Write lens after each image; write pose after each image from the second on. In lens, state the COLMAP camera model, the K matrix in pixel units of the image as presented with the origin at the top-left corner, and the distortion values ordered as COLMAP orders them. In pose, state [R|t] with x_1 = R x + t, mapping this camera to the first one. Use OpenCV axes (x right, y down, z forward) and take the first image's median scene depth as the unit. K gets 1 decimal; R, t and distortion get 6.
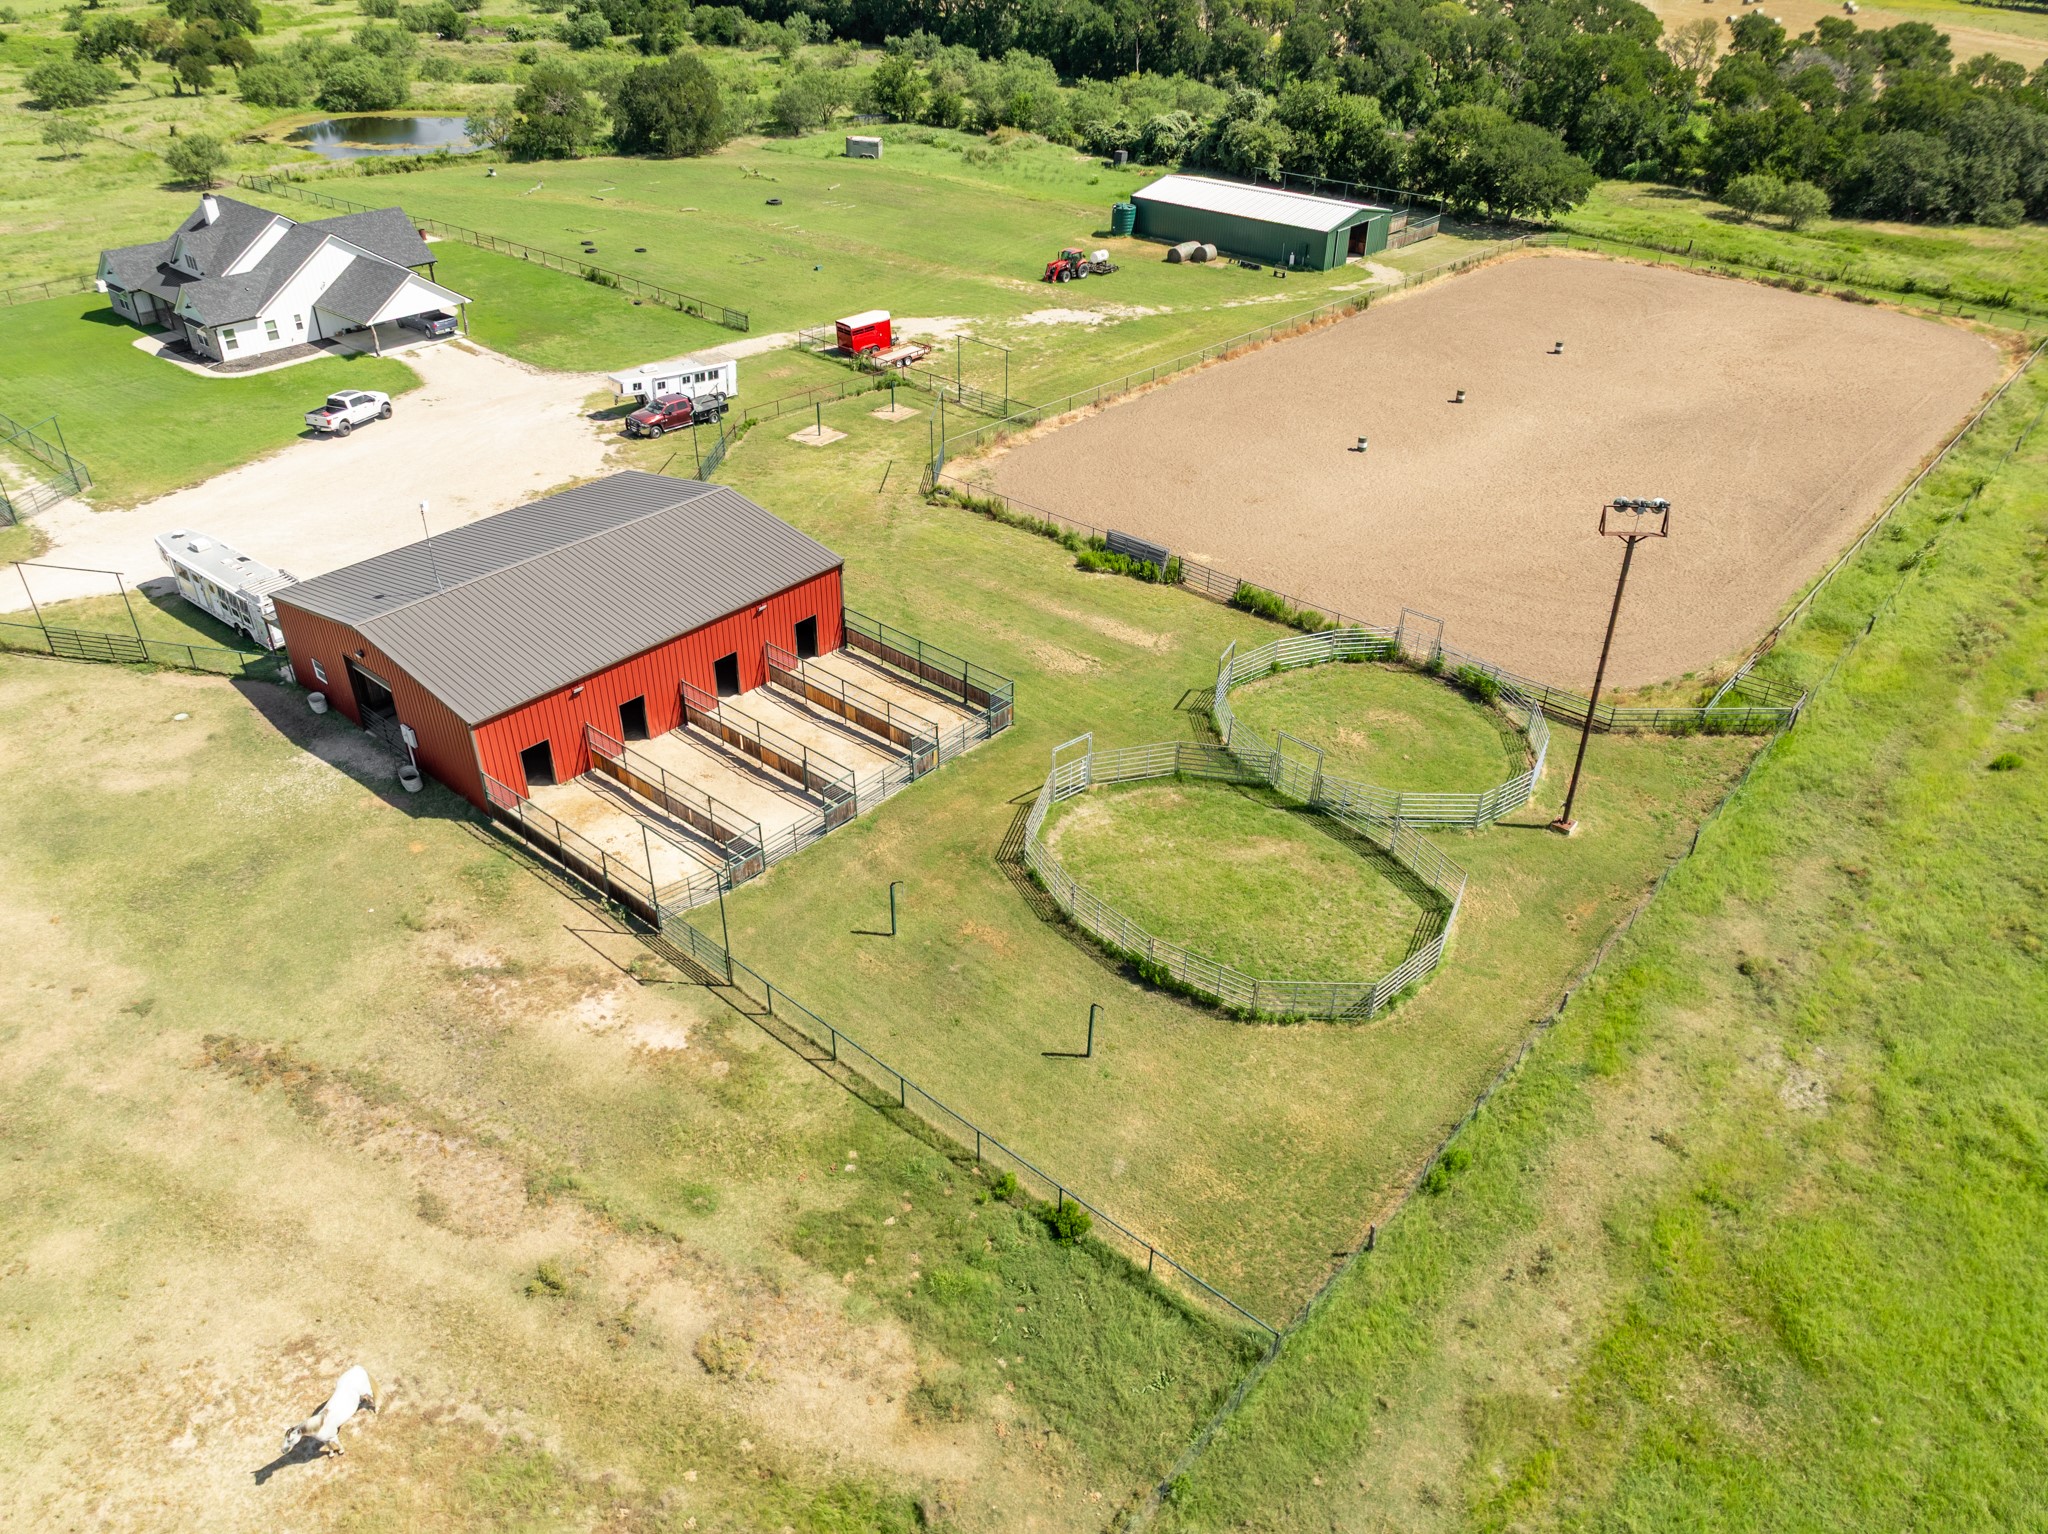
lens RADIAL K [[1426.5, 0, 1024.0], [0, 1426.5, 767.0], [0, 0, 1]] dist [-0.026478, -0.000103]
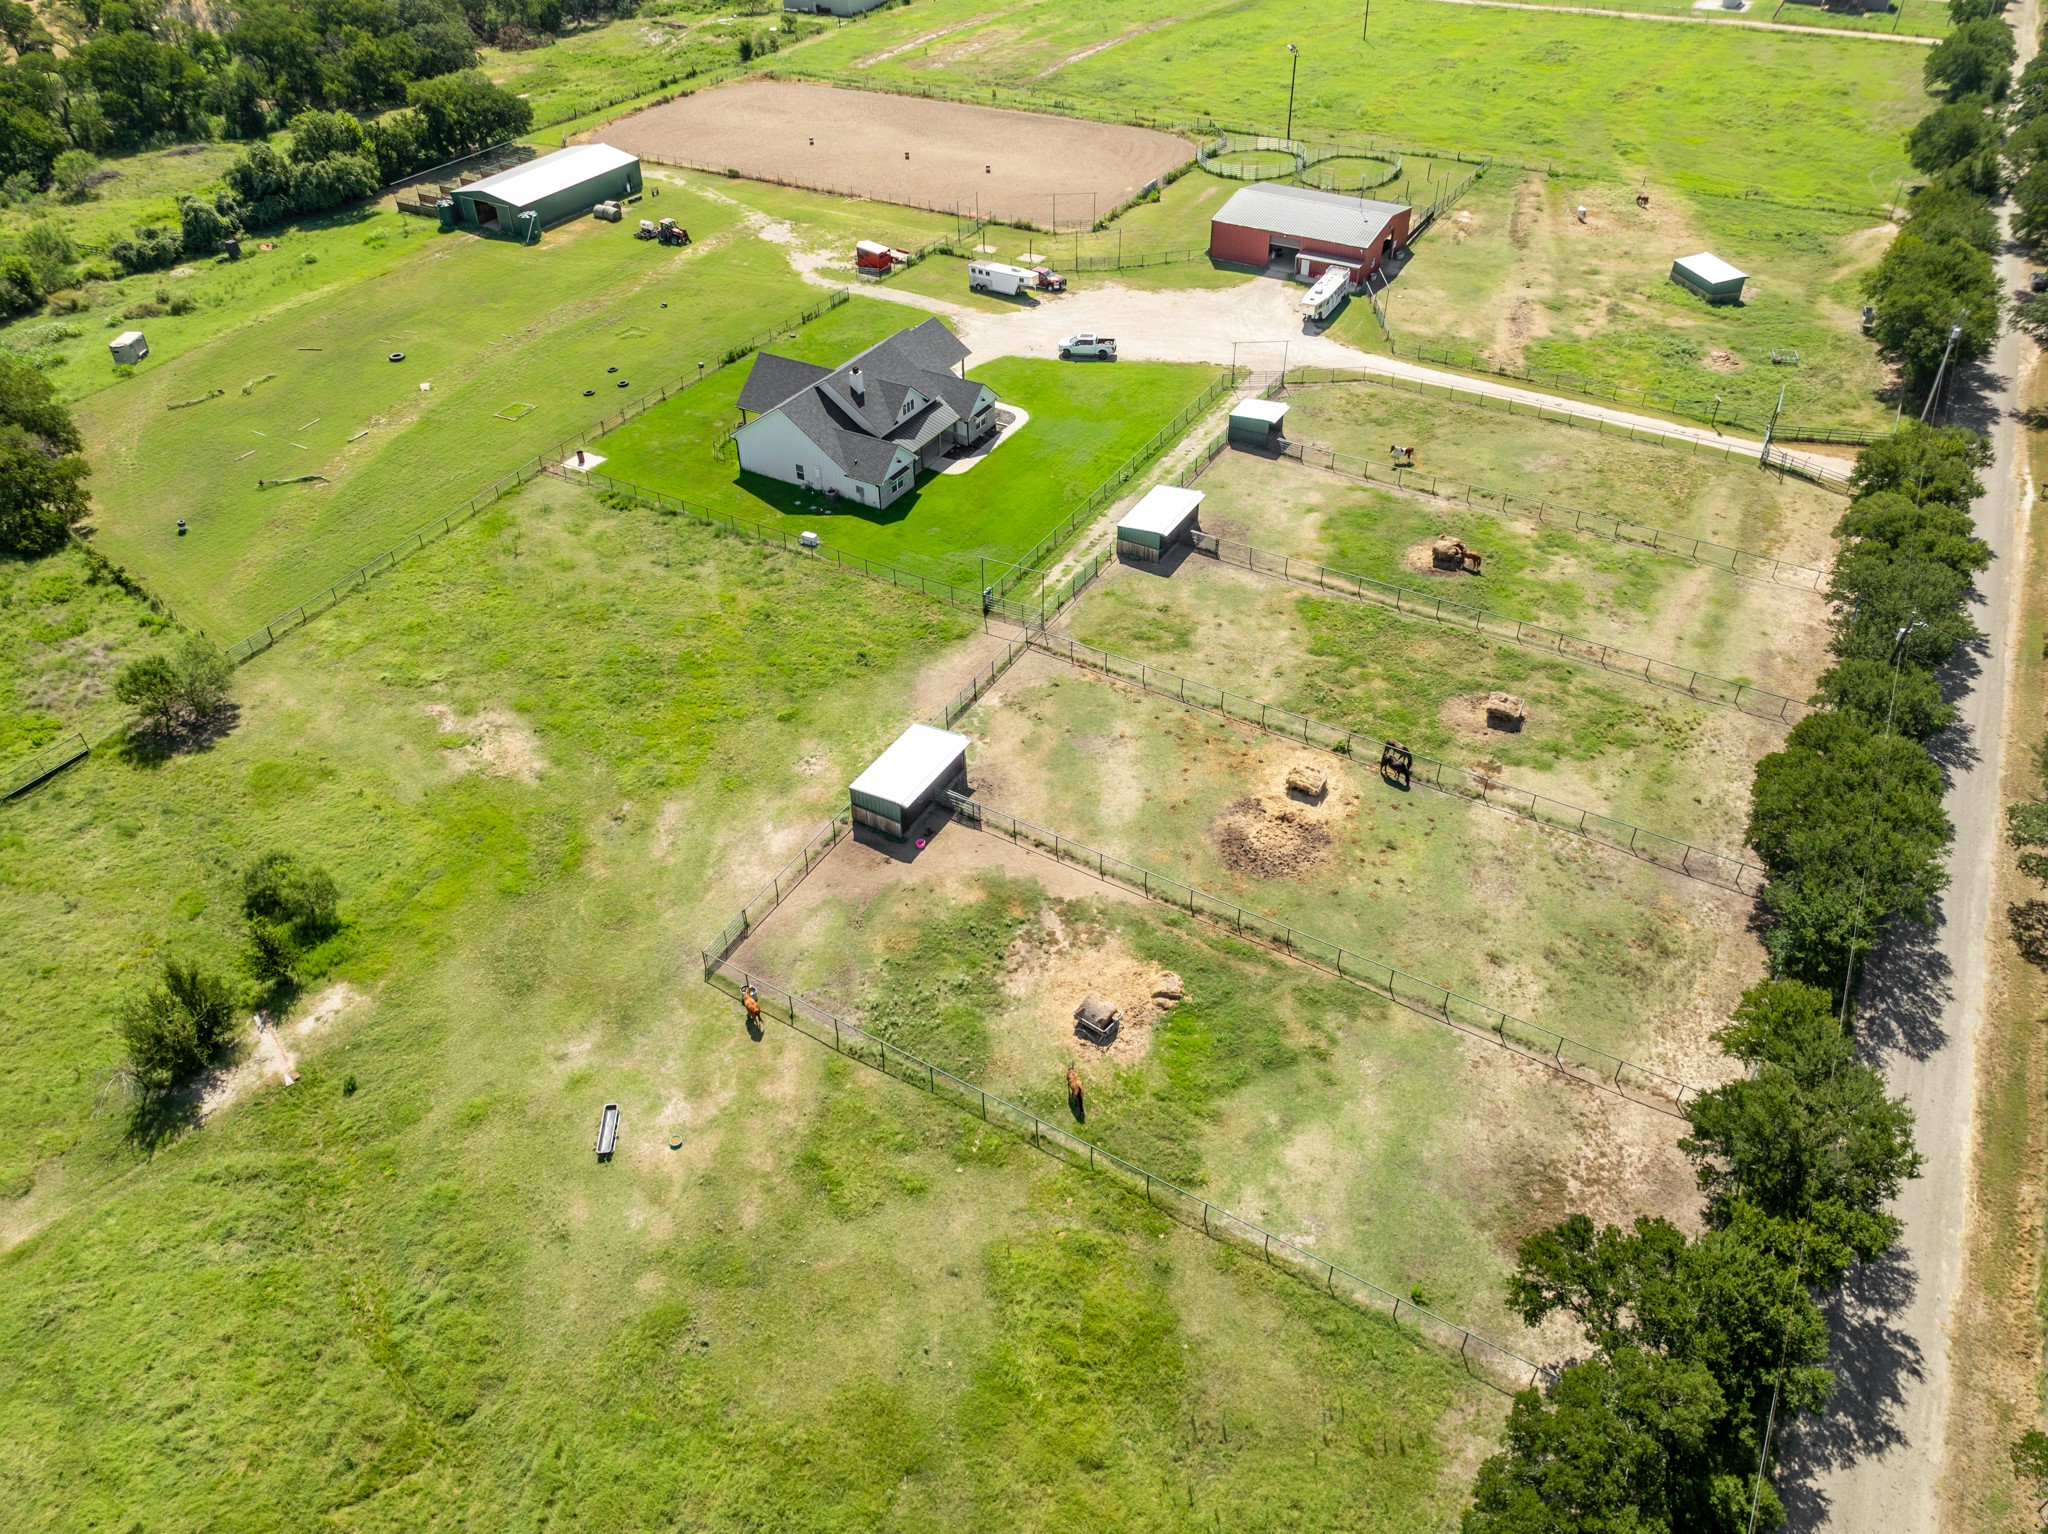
lens RADIAL K [[1426.5, 0, 1024.0], [0, 1426.5, 767.0], [0, 0, 1]] dist [-0.026478, -0.000103]
pose [[-0.182524, -0.634971, 0.750664, -1.793572], [0.543506, 0.571069, 0.615208, -0.916815], [-0.819321, 0.520281, 0.240877, 0.832654]]
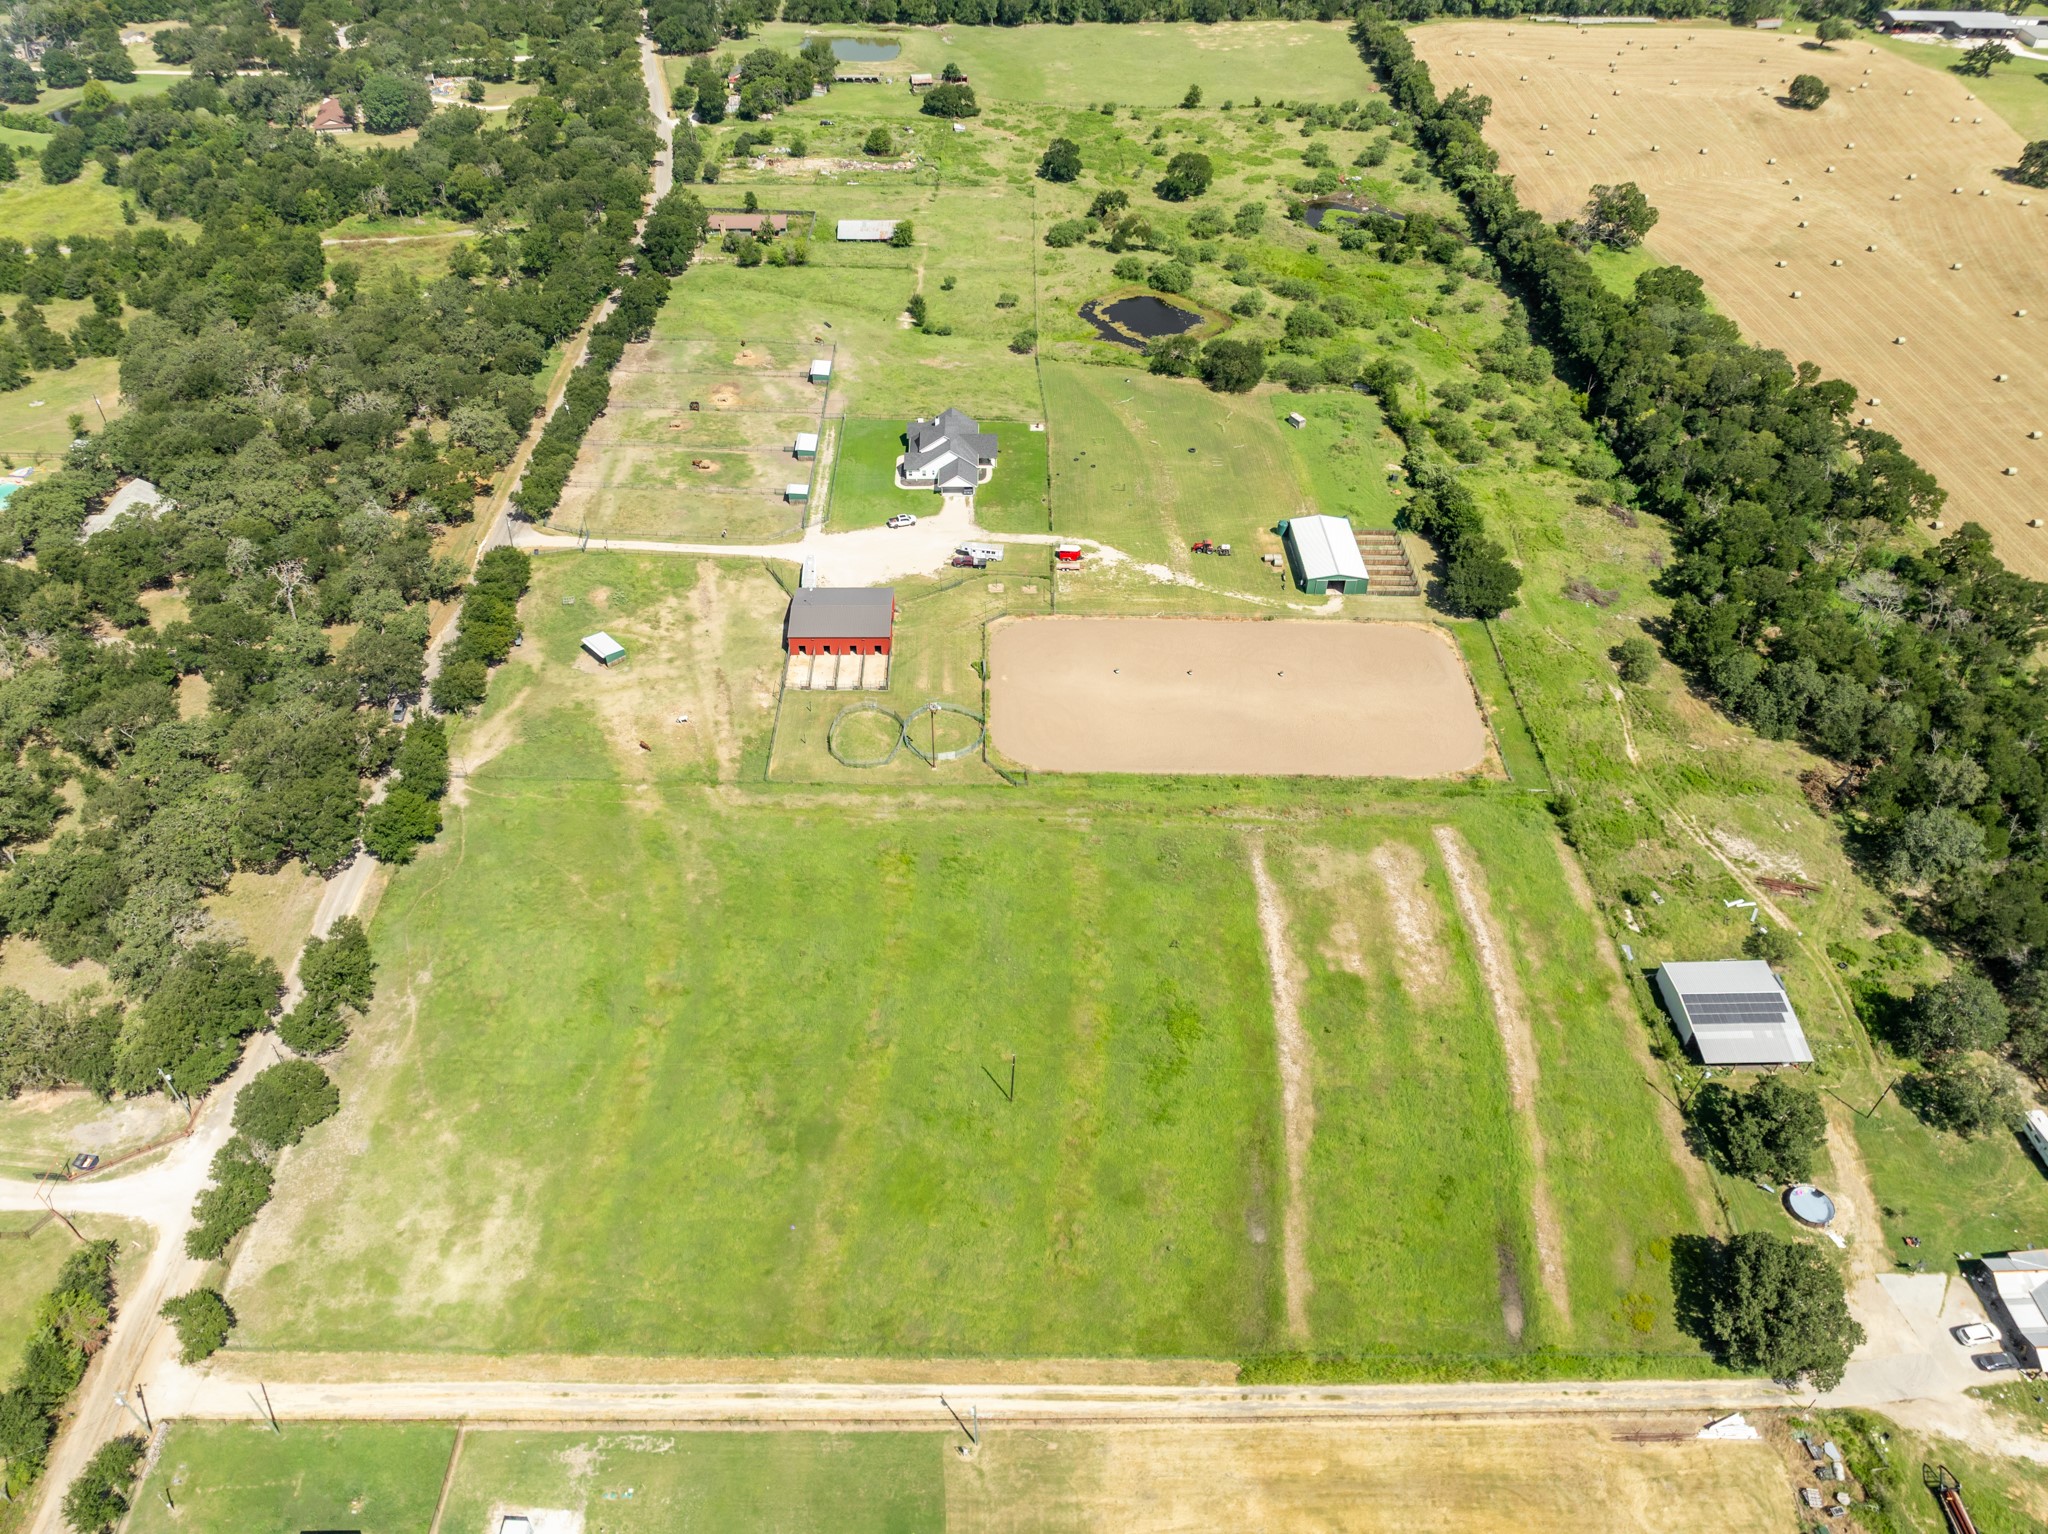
lens RADIAL K [[1426.5, 0, 1024.0], [0, 1426.5, 767.0], [0, 0, 1]] dist [-0.026478, -0.000103]
pose [[0.664569, 0.494279, -0.560390, 1.669031], [-0.415590, 0.867760, 0.272537, -0.700602], [0.620994, 0.051773, 0.782104, -1.246676]]
